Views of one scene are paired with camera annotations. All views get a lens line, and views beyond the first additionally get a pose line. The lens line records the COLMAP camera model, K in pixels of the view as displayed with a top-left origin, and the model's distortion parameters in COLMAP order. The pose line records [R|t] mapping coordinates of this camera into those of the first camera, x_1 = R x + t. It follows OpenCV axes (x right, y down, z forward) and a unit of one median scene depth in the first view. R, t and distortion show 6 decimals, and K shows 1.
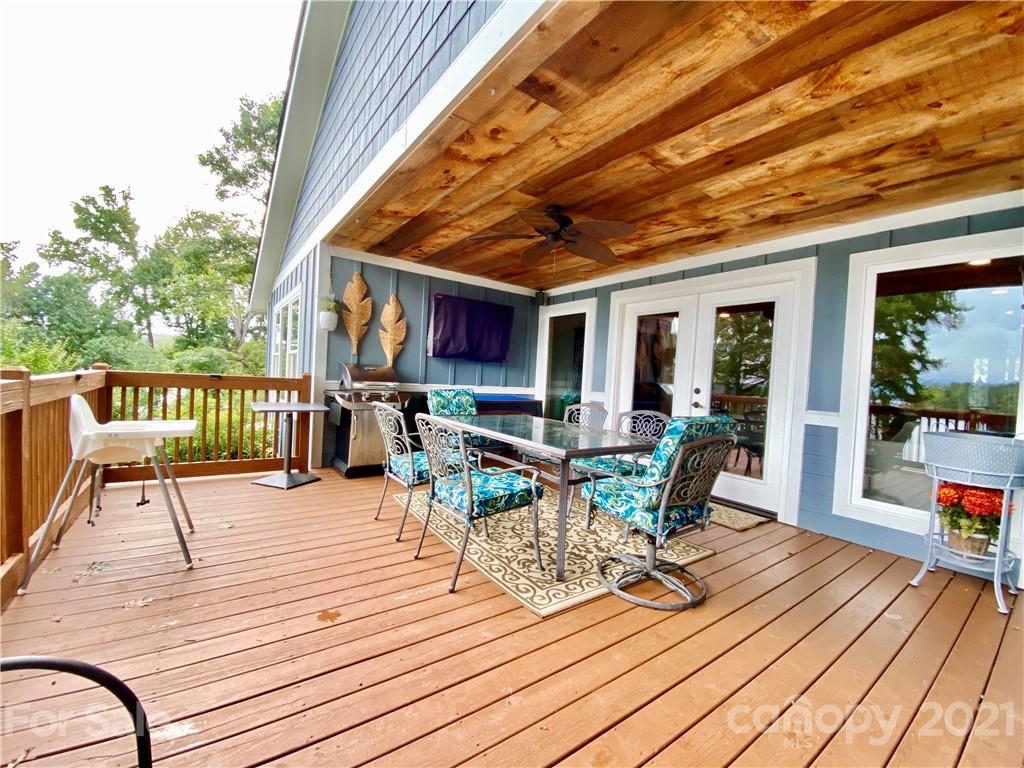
lens RADIAL K [[416.1, 0, 511.0], [0, 416.1, 384.3], [0, 0, 1]] dist [0.006779, -0.011151]
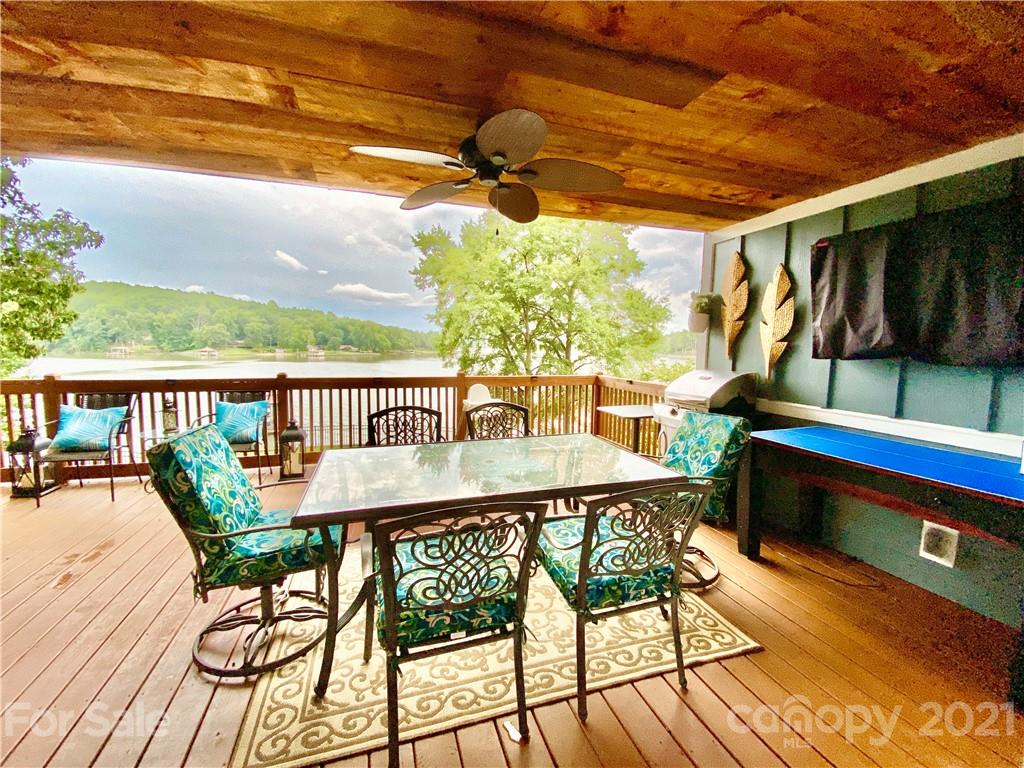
lens RADIAL K [[416.1, 0, 509.5], [0, 416.1, 386.5], [0, 0, 1]] dist [0.006779, -0.011151]
pose [[-0.301547, 0.042333, -0.952511, 0.516856], [-0.037564, 0.997711, 0.056234, -0.053663], [0.952711, 0.052738, -0.299266, 0.897156]]
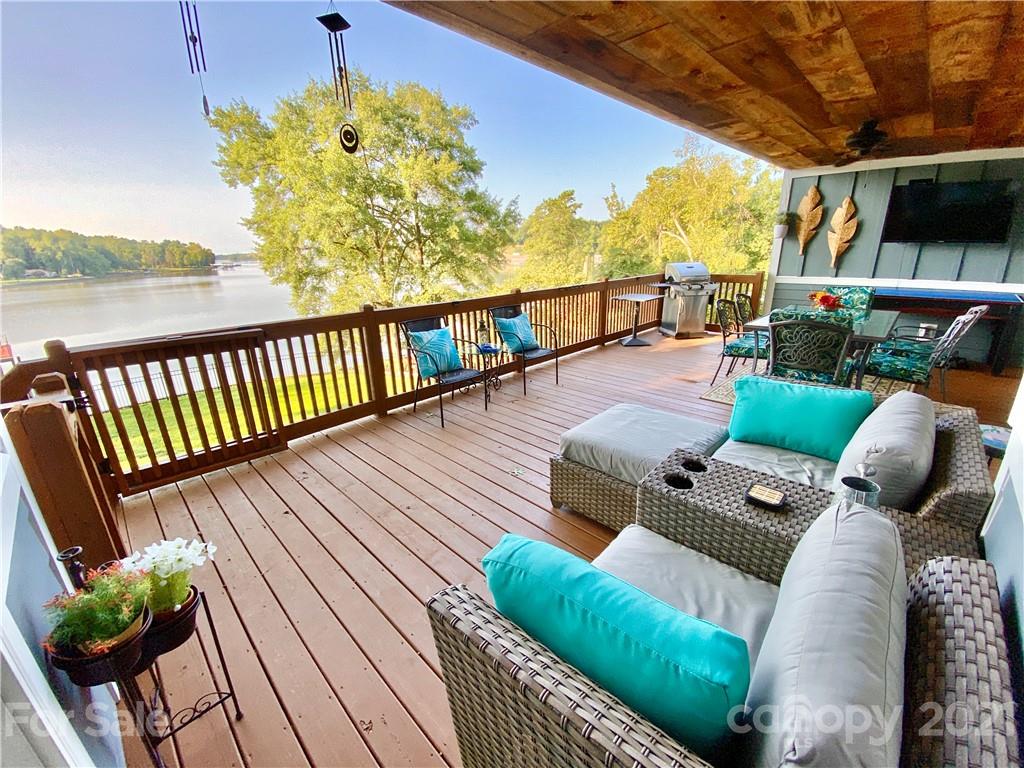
lens RADIAL K [[416.1, 0, 510.5], [0, 416.1, 389.9], [0, 0, 1]] dist [0.006779, -0.011151]
pose [[0.163359, 0.265997, -0.950031, 0.849943], [0.024580, 0.961571, 0.273455, -0.049408], [0.986260, -0.068024, 0.150543, -0.103501]]
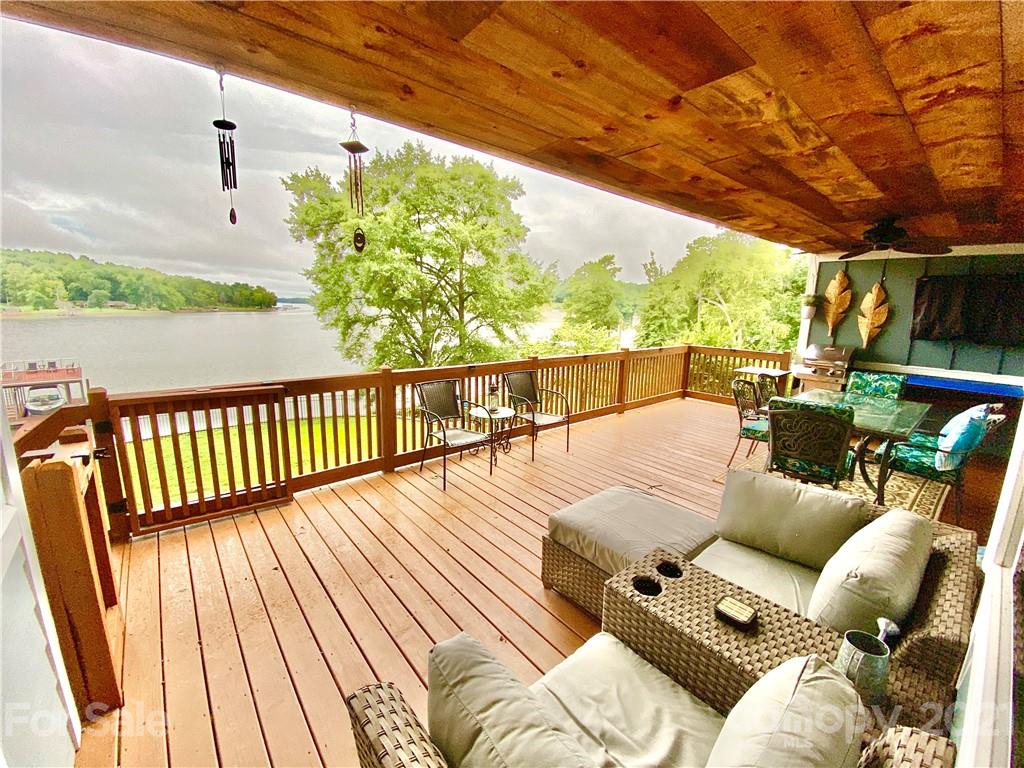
lens RADIAL K [[416.1, 0, 510.8], [0, 416.1, 390.0], [0, 0, 1]] dist [0.006779, -0.011151]
pose [[0.073051, 0.152462, -0.985606, 0.863367], [-0.027669, 0.988176, 0.150809, -0.082210], [0.996944, 0.016254, 0.076406, -0.053957]]
